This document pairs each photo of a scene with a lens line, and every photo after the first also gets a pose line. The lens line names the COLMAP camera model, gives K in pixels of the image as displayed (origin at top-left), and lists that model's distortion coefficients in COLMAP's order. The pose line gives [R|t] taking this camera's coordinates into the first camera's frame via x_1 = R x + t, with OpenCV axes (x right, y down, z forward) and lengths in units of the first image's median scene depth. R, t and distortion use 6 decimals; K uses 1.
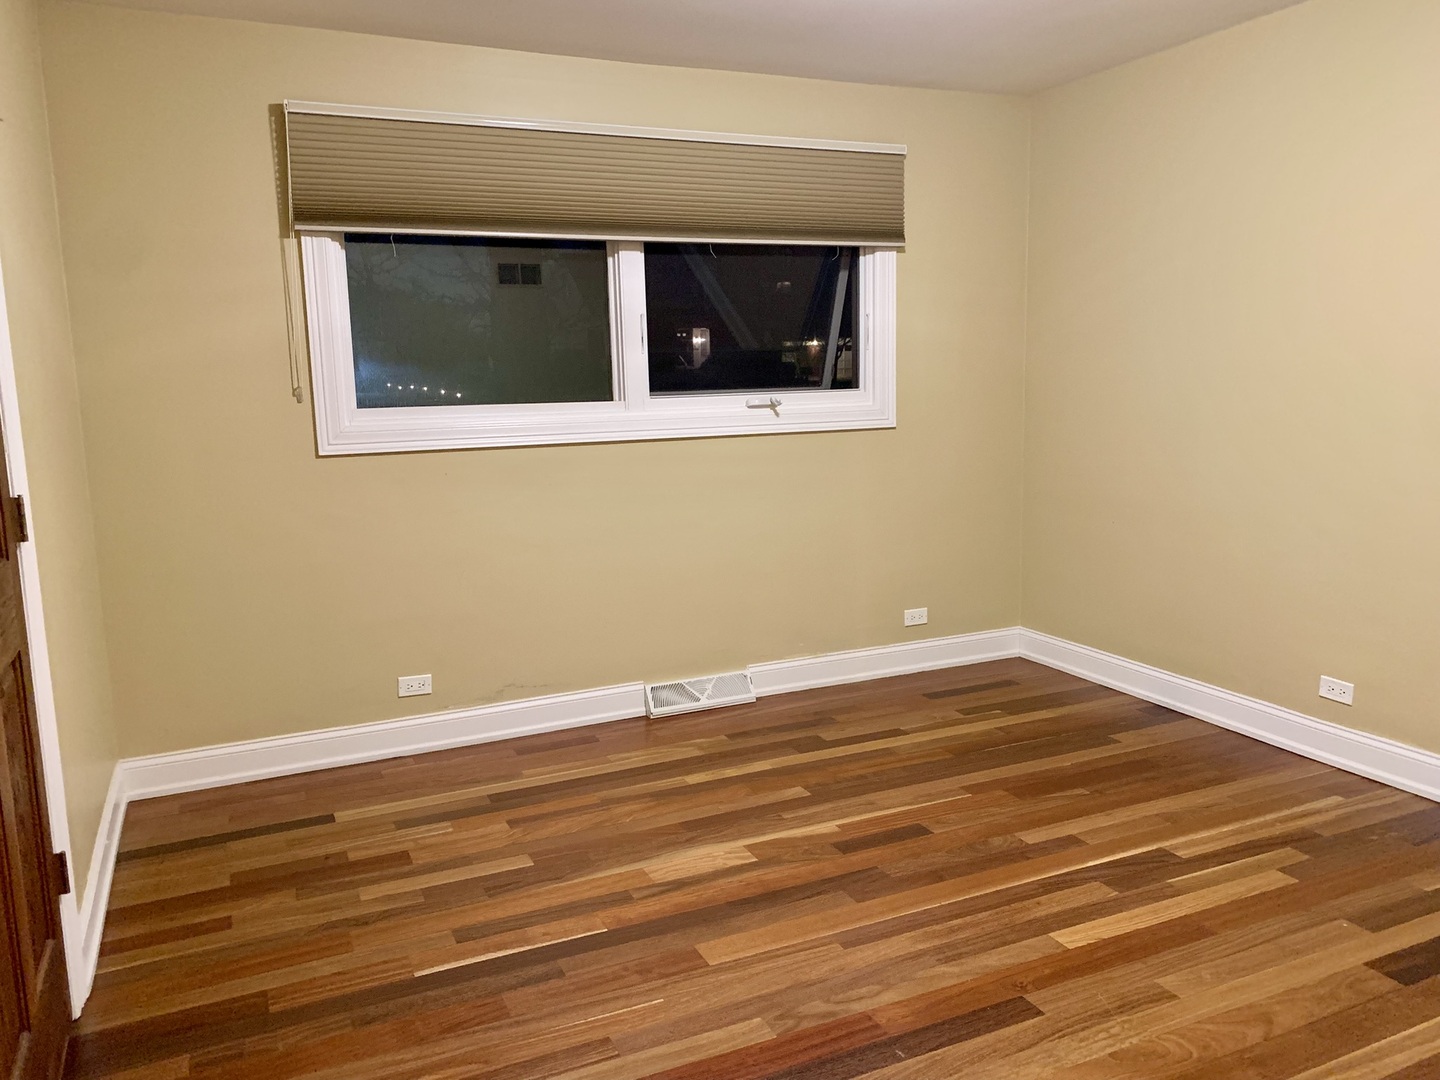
lens RADIAL K [[1097.7, 0, 727.4], [0, 1097.7, 539.4], [0, 0, 1]] dist [0.027539, -0.001560]
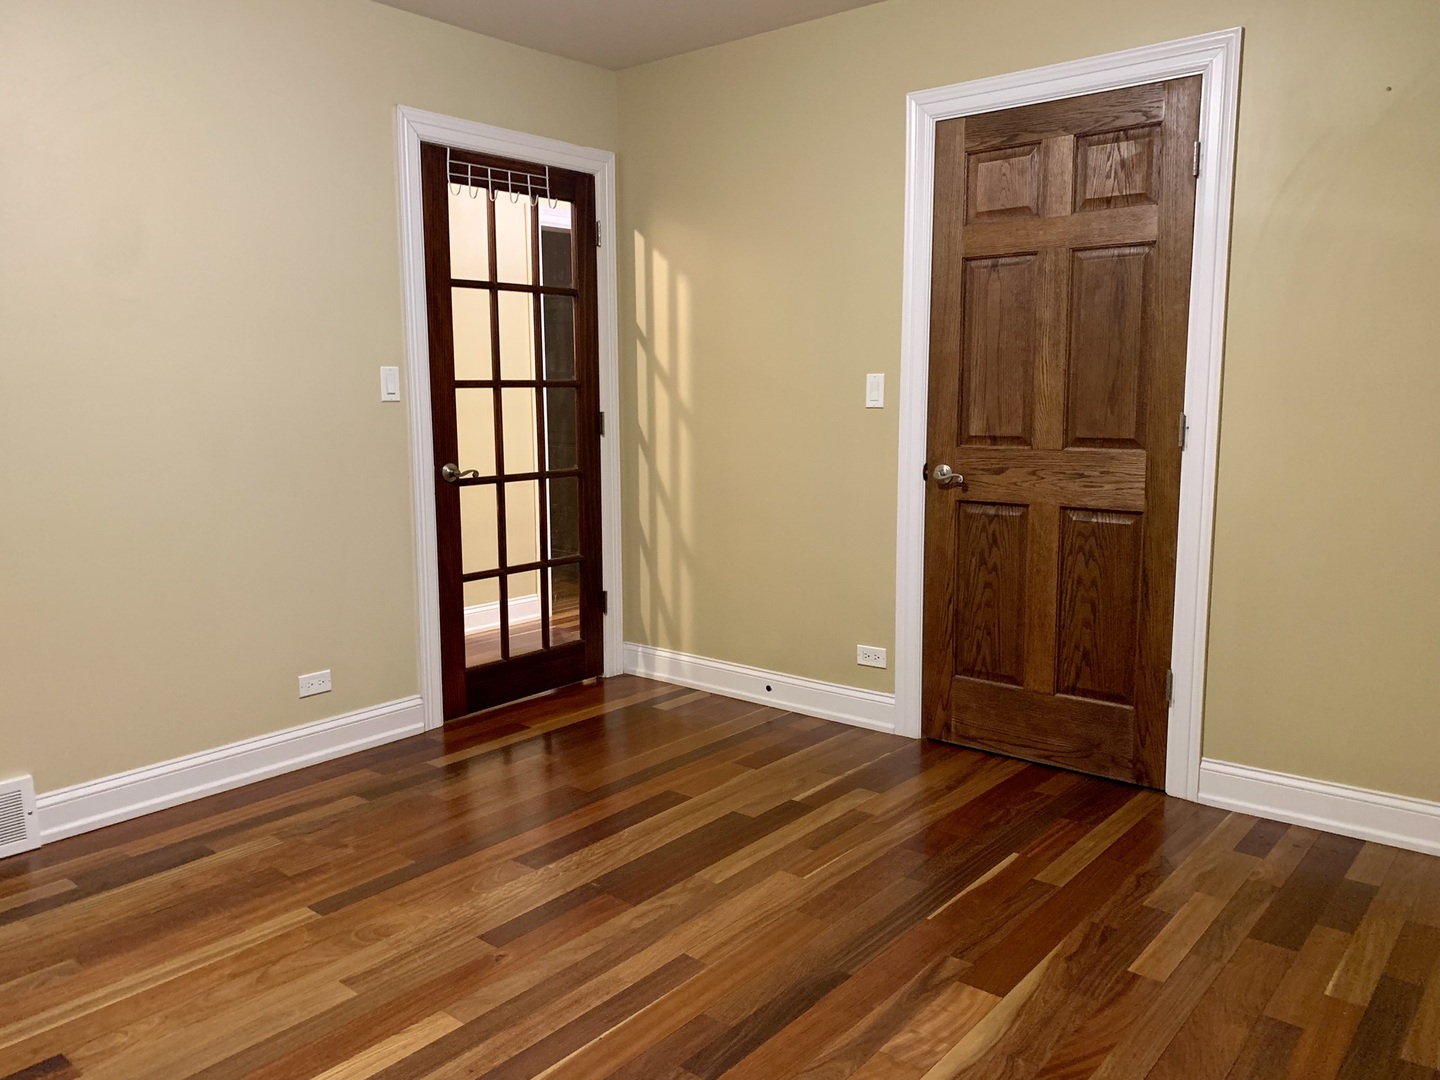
lens RADIAL K [[1097.7, 0, 719.0], [0, 1097.7, 541.5], [0, 0, 1]] dist [0.027539, -0.001560]
pose [[-0.904063, 0.086150, -0.418626, 0.357932], [-0.036627, 0.960255, 0.276711, -0.180363], [0.425826, 0.265497, -0.864976, 1.405016]]
